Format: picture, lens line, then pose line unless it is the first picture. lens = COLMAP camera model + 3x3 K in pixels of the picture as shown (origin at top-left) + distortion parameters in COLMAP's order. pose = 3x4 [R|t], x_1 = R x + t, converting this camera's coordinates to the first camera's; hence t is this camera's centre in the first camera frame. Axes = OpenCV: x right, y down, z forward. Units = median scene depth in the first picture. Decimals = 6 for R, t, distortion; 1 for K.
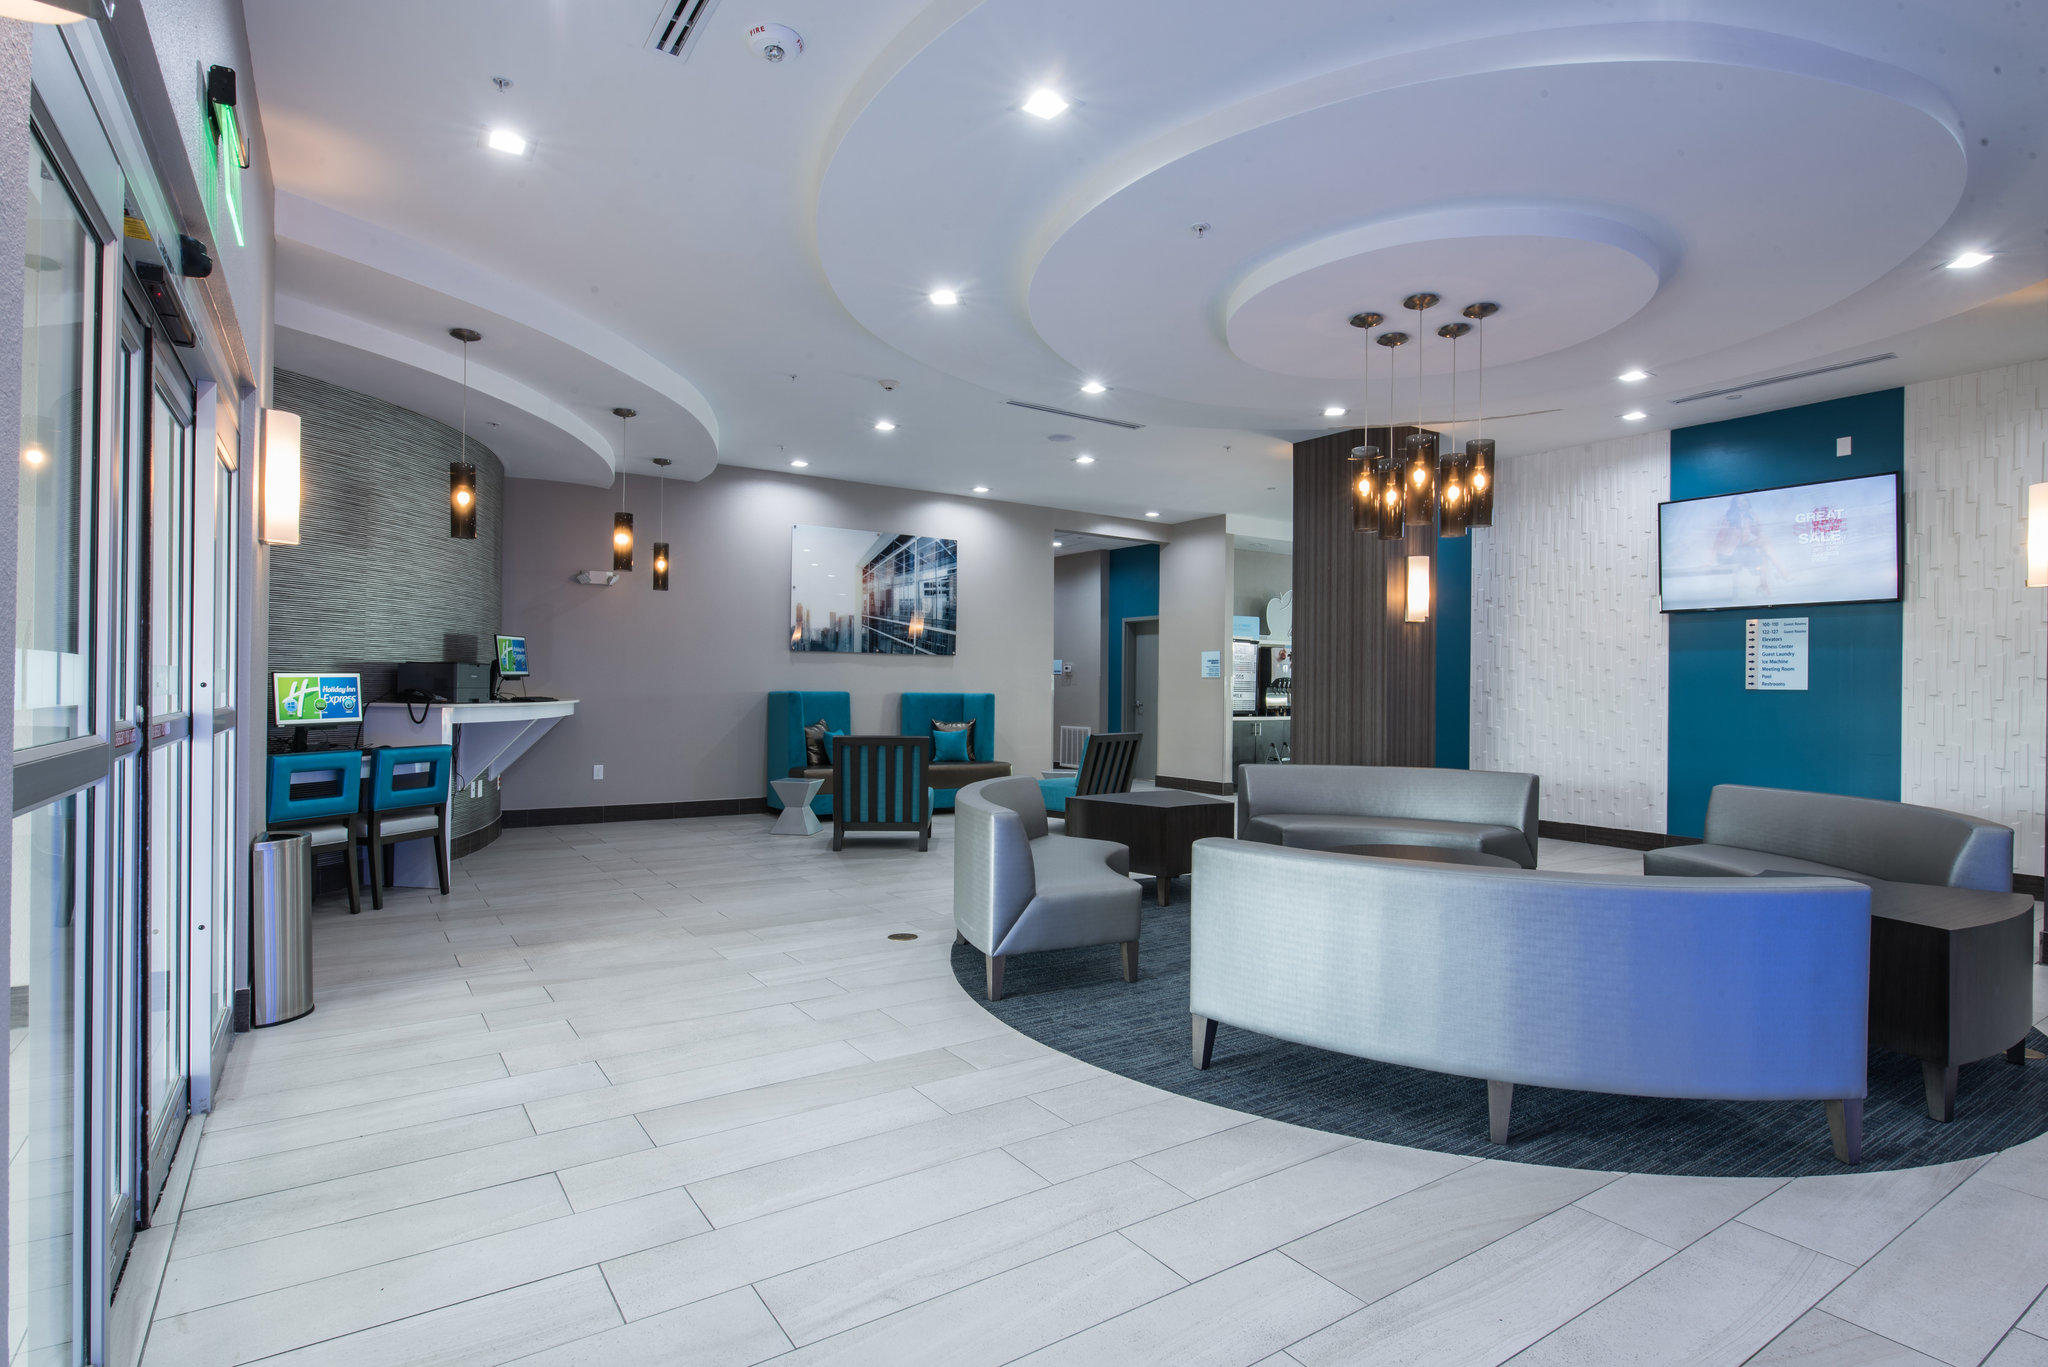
lens RADIAL K [[1029.4, 0, 1018.4], [0, 1029.4, 684.6], [0, 0, 1]] dist [-0.003496, -0.001995]
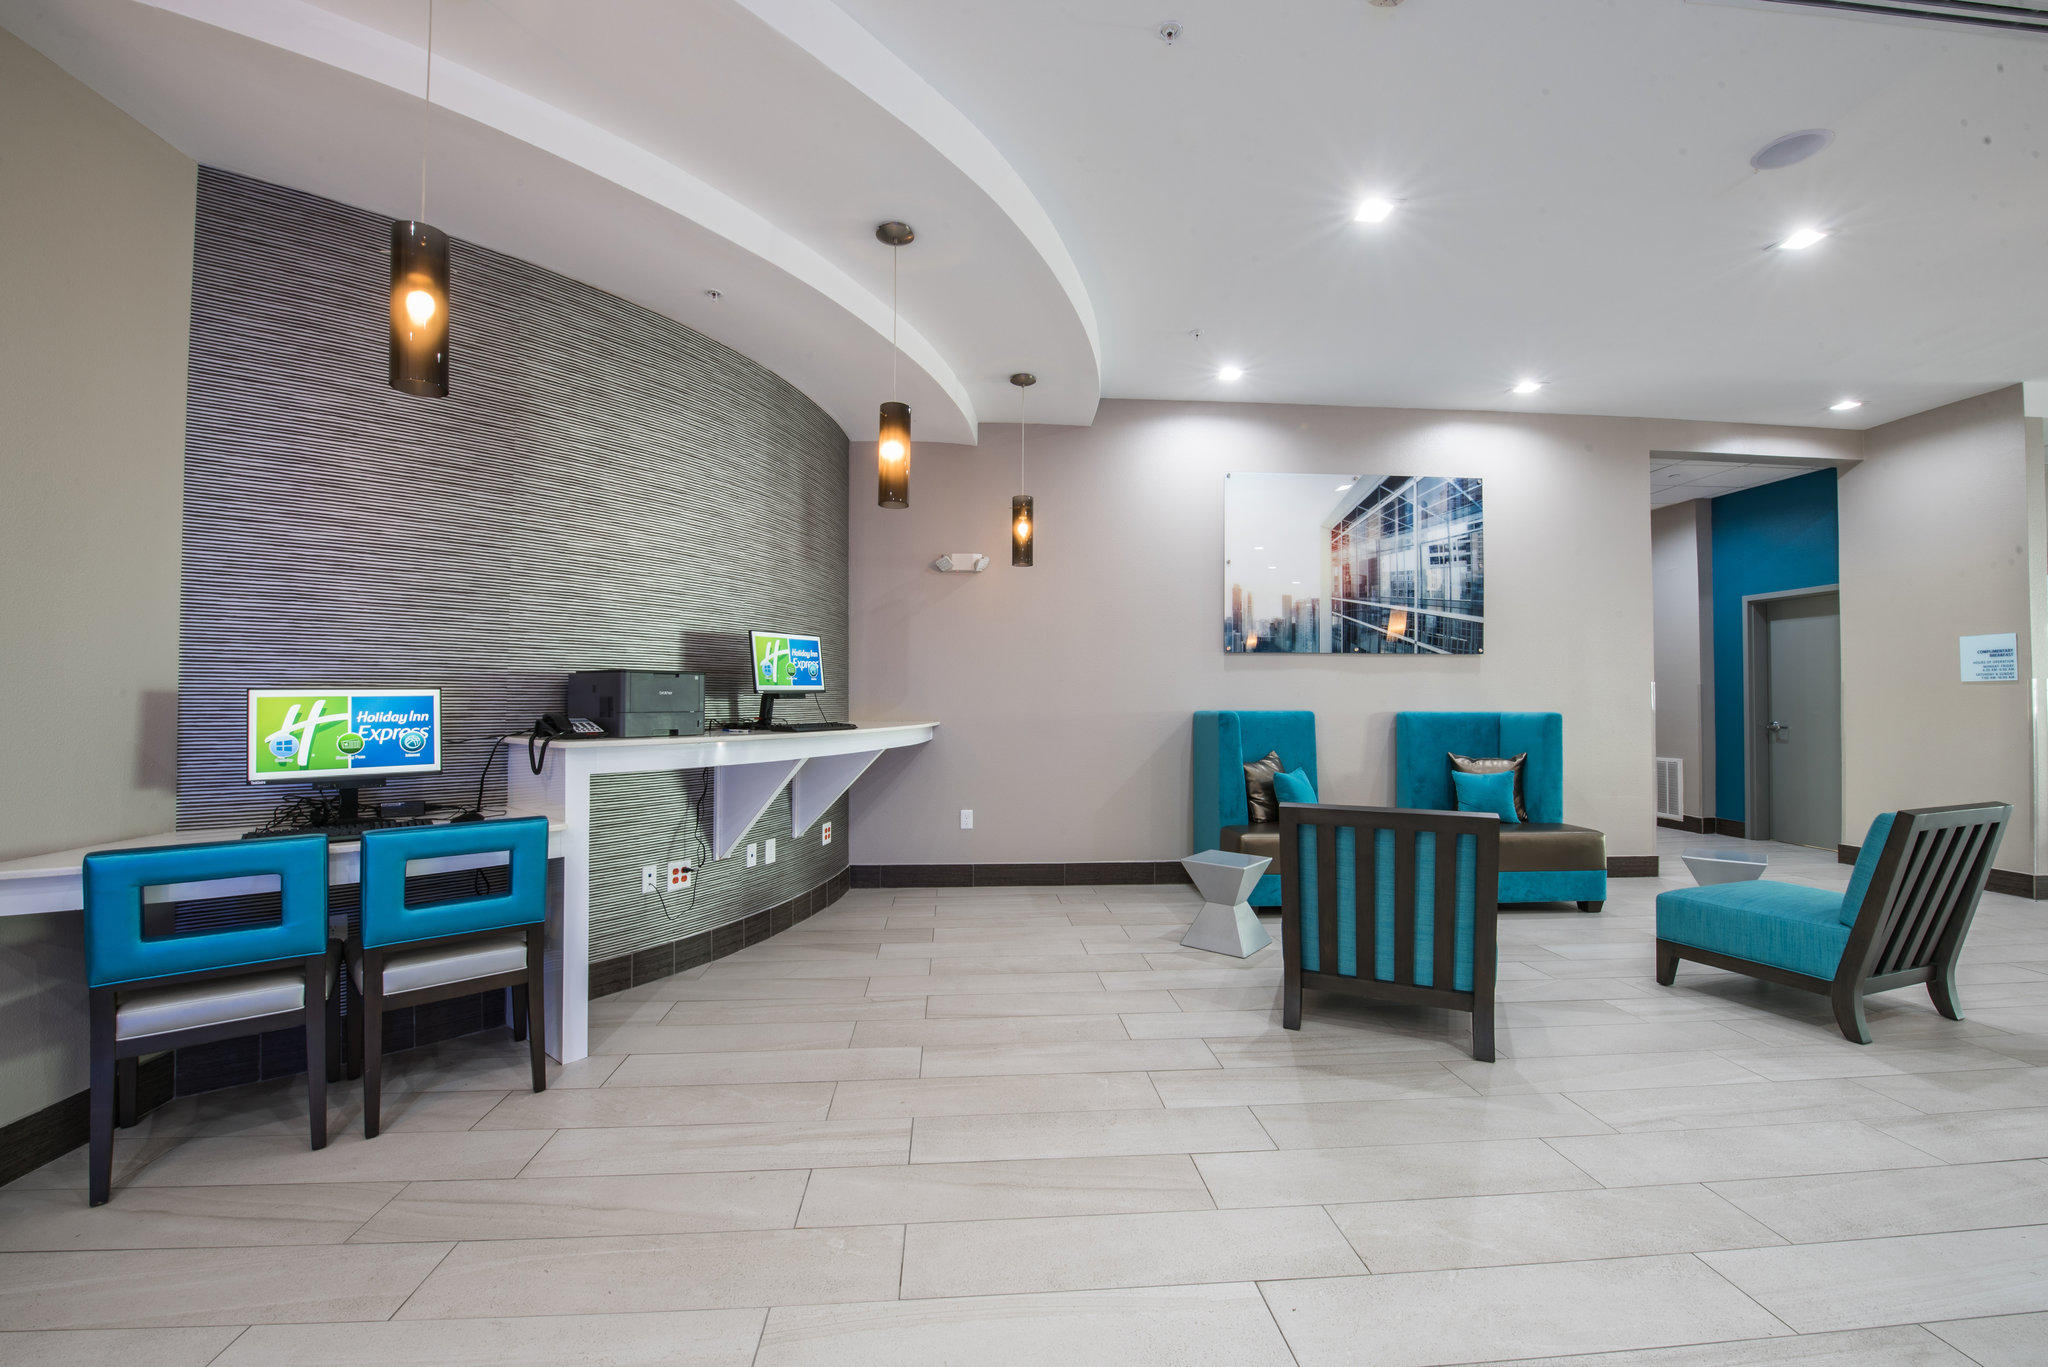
lens RADIAL K [[820.9, 0, 1016.4], [0, 820.9, 685.8], [0, 0, 1]] dist [-0.009577, -0.000723]
pose [[0.870948, -0.018256, -0.491036, -0.068821], [0.009083, 0.999737, -0.021059, -0.000024], [0.491291, 0.013881, 0.870885, 0.429267]]
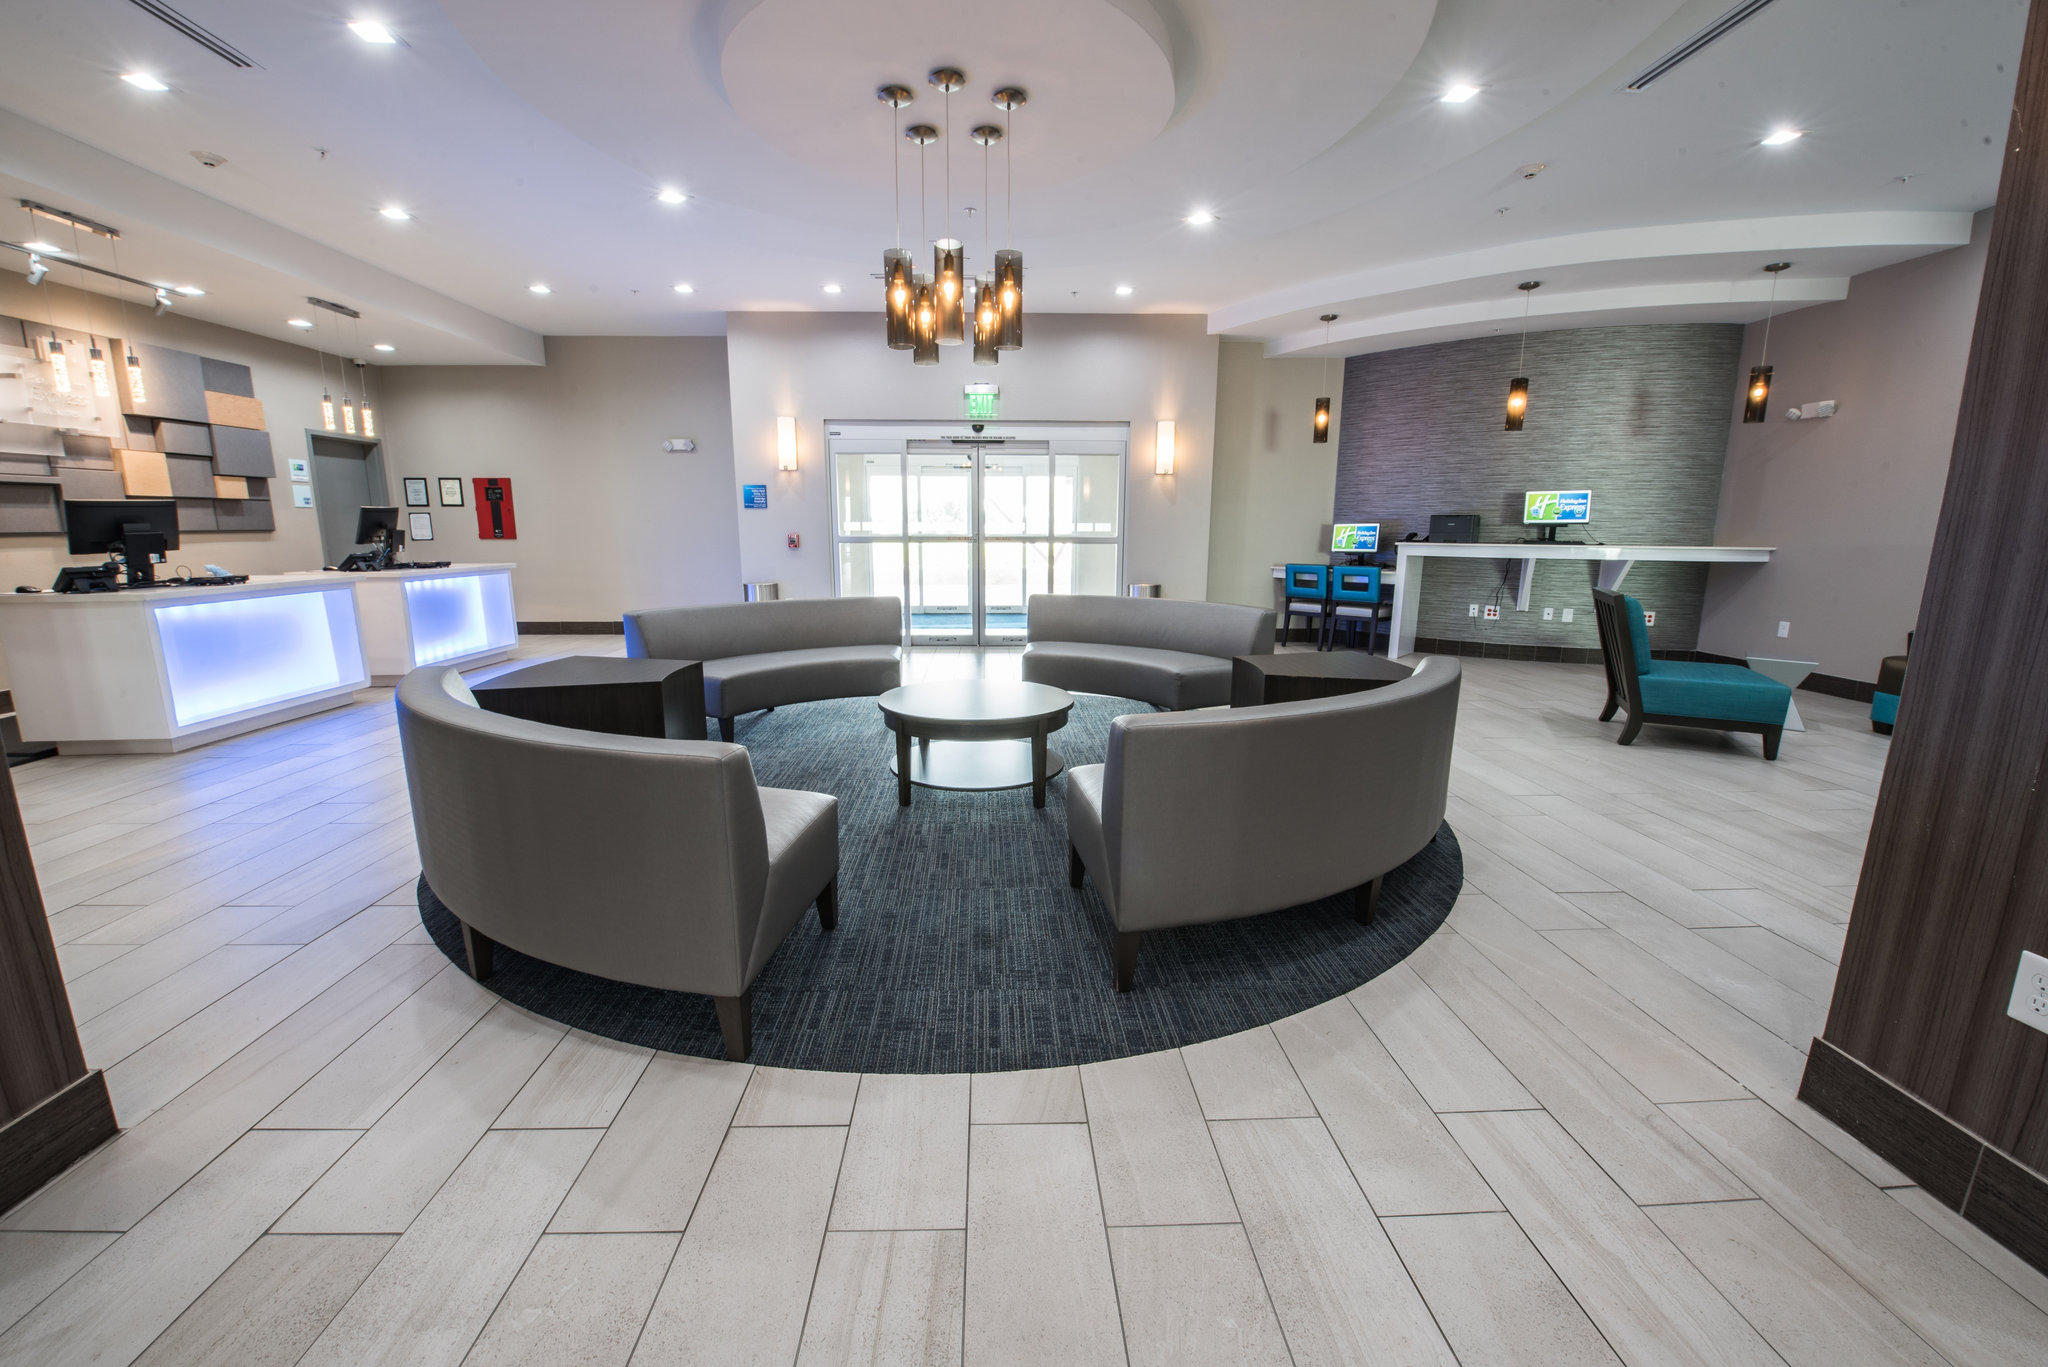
lens RADIAL K [[804.9, 0, 1017.2], [0, 804.9, 684.6], [0, 0, 1]] dist [-0.016274, -0.000571]
pose [[-0.526493, 0.151705, -0.836535, 0.482642], [-0.005631, 0.983307, 0.181866, 0.007738], [0.850161, 0.100462, -0.516851, 0.687073]]
